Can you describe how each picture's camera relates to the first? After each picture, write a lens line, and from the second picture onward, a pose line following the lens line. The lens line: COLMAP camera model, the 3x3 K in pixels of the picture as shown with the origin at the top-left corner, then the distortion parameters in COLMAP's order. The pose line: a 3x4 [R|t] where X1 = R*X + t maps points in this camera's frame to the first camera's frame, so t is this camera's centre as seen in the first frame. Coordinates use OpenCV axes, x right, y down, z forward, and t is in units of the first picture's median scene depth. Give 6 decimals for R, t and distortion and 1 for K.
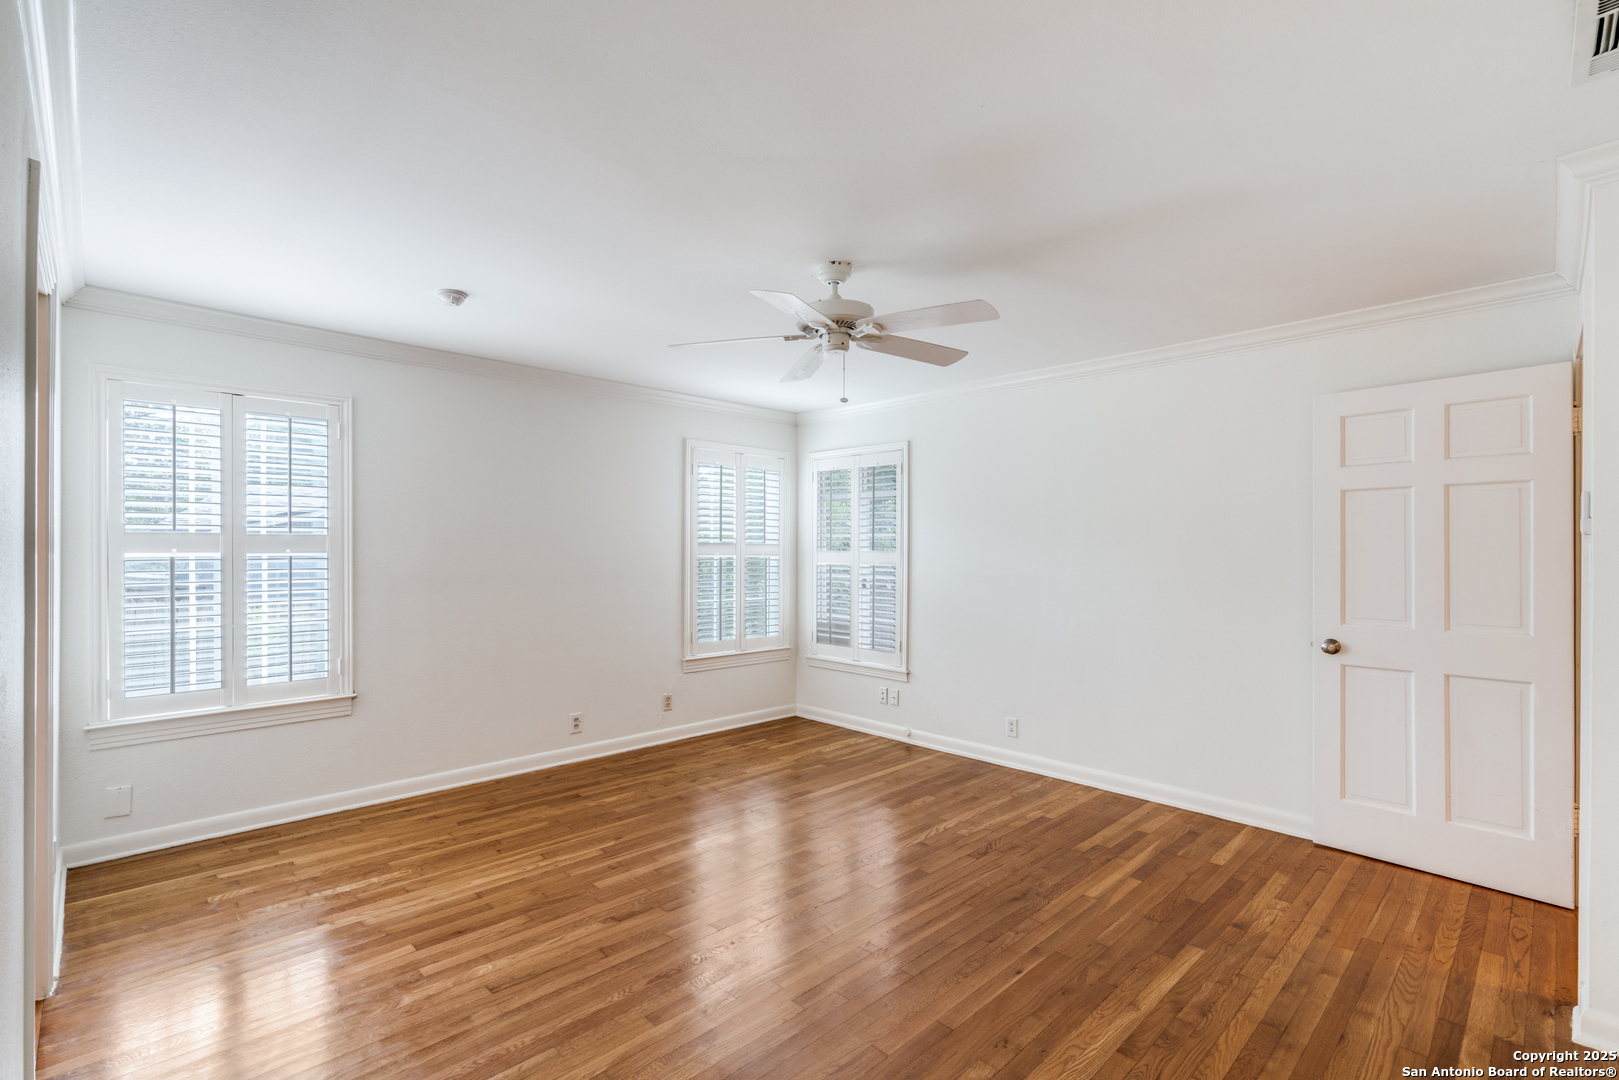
lens RADIAL K [[735.9, 0, 809.2], [0, 735.9, 549.1], [0, 0, 1]] dist [-0.000929, 0.000196]
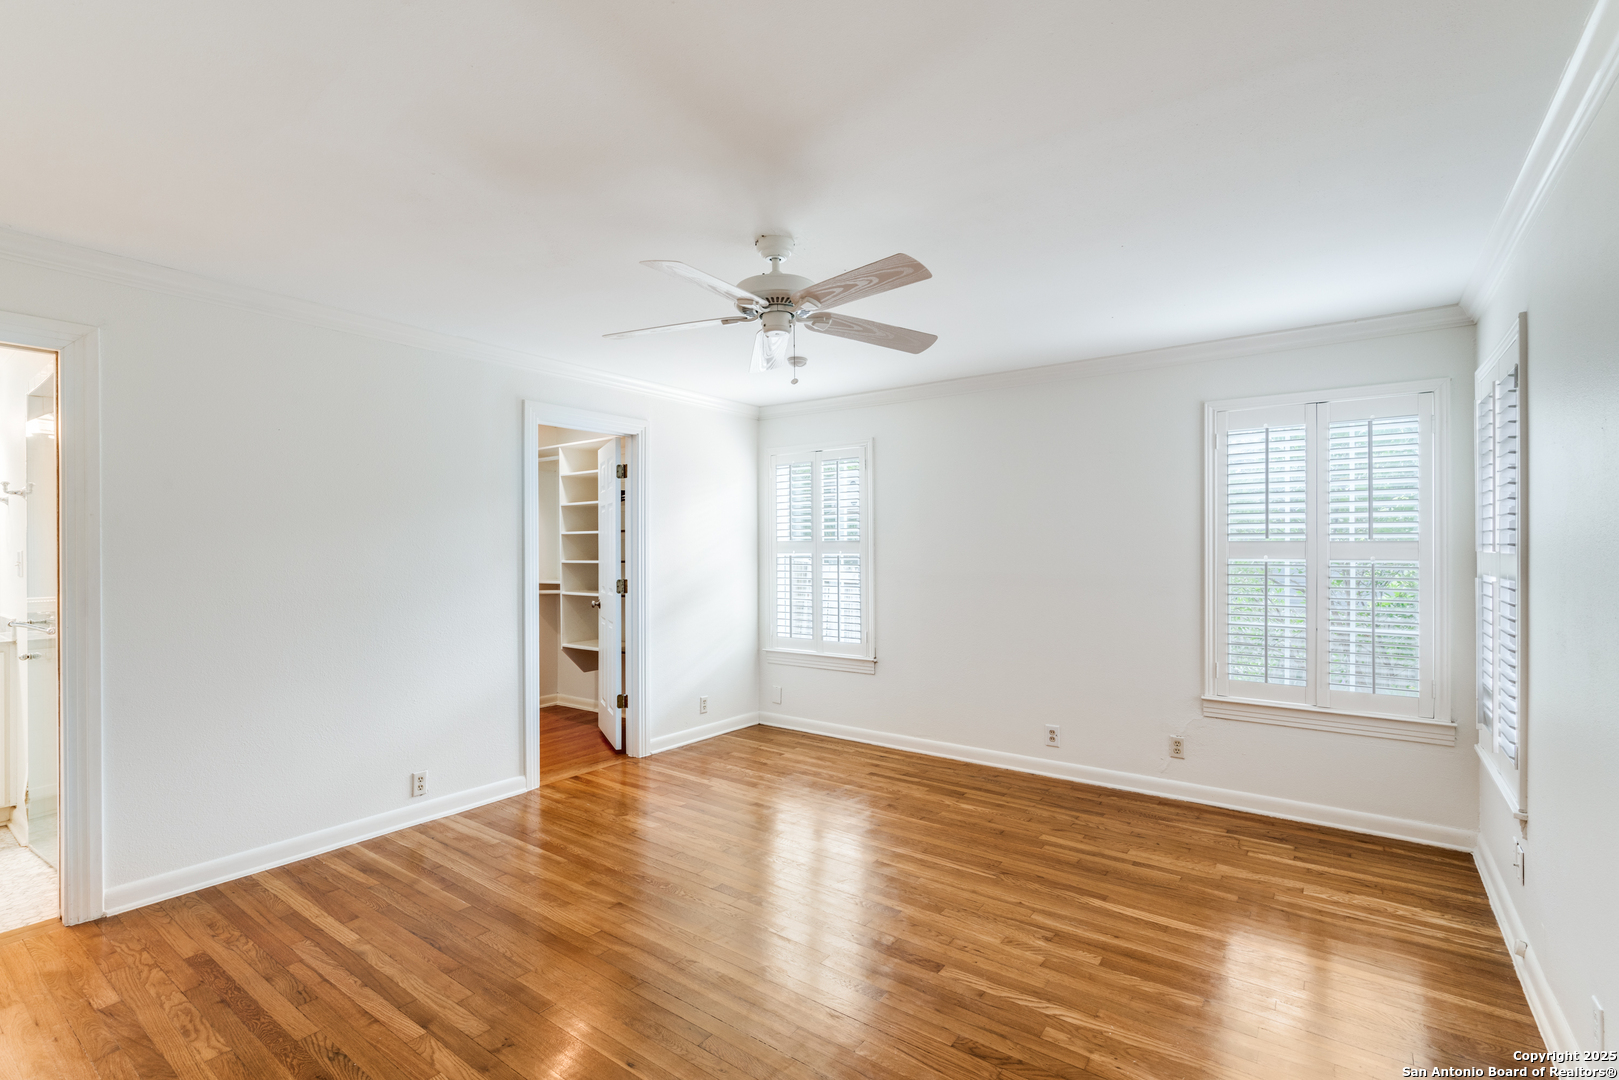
lens RADIAL K [[735.9, 0, 809.2], [0, 735.9, 549.1], [0, 0, 1]] dist [-0.000929, 0.000196]
pose [[0.176603, -0.007937, -0.984250, 0.623562], [-0.003448, 0.999956, -0.008682, 0.008570], [0.984276, 0.004927, 0.176568, 0.593210]]
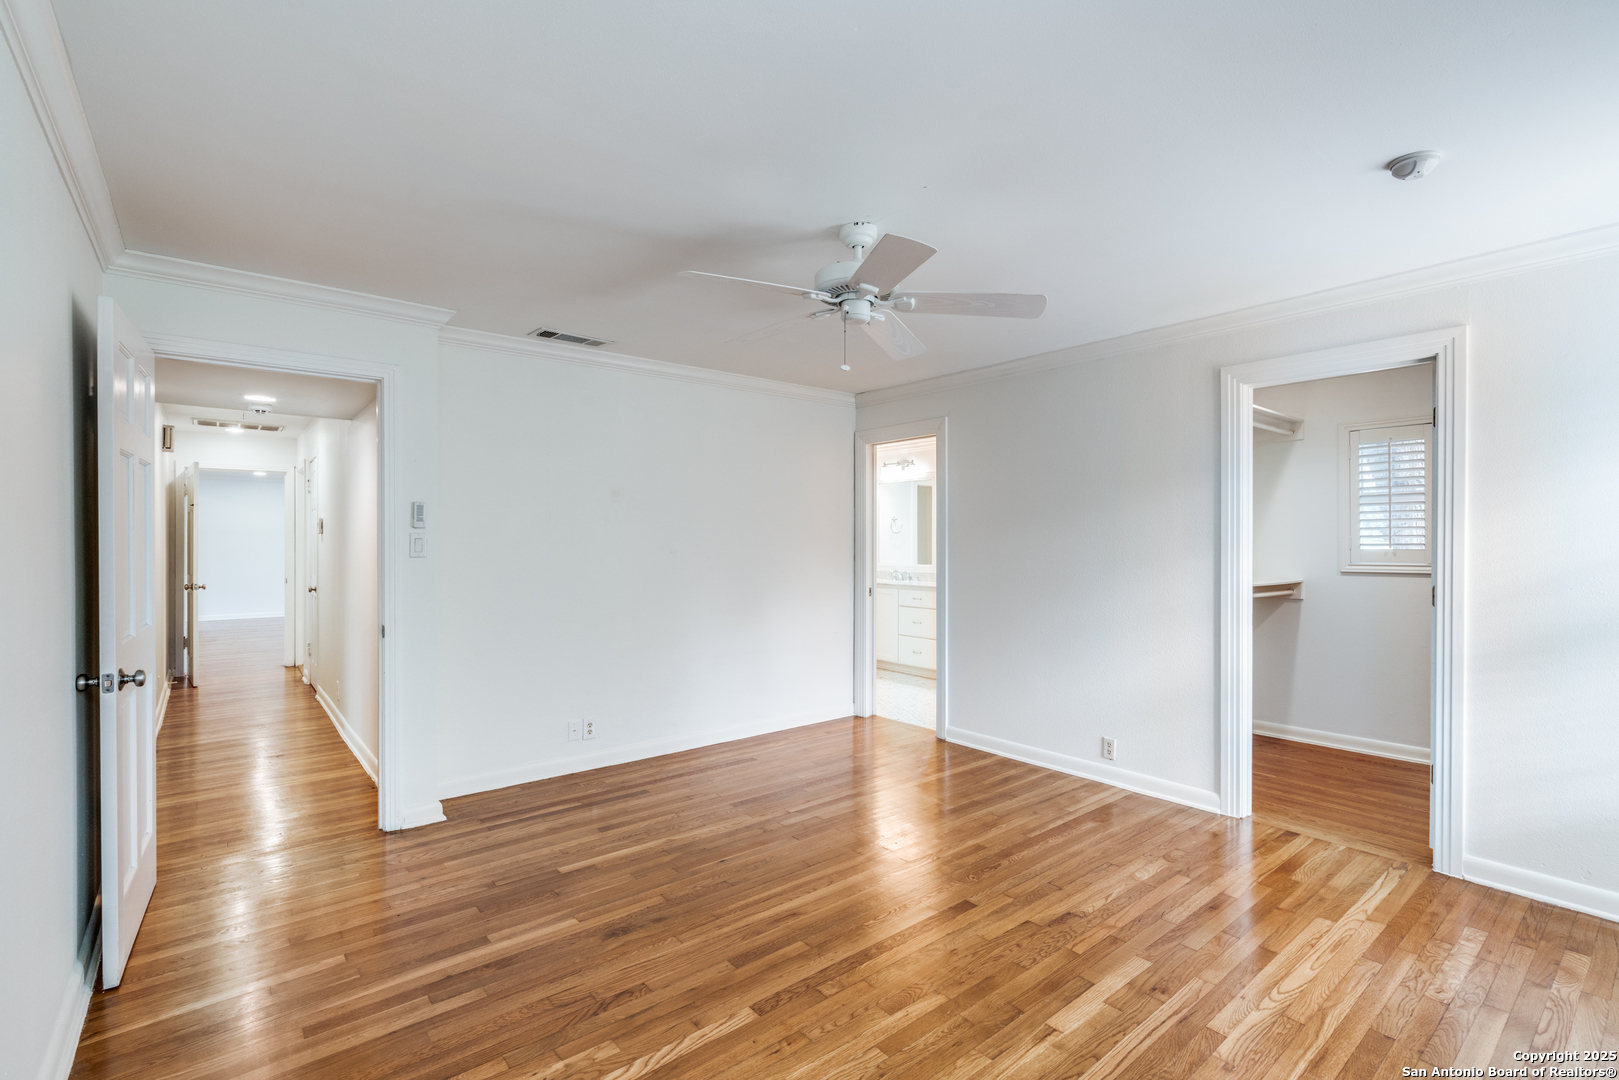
lens RADIAL K [[725.5, 0, 837.2], [0, 725.5, 543.8], [0, 0, 1]] dist [0.000395, 0.000163]
pose [[-0.998735, -0.005019, 0.050032, 0.008398], [-0.004567, 0.999948, 0.009127, -0.005789], [-0.050075, 0.008887, -0.998706, 1.287680]]
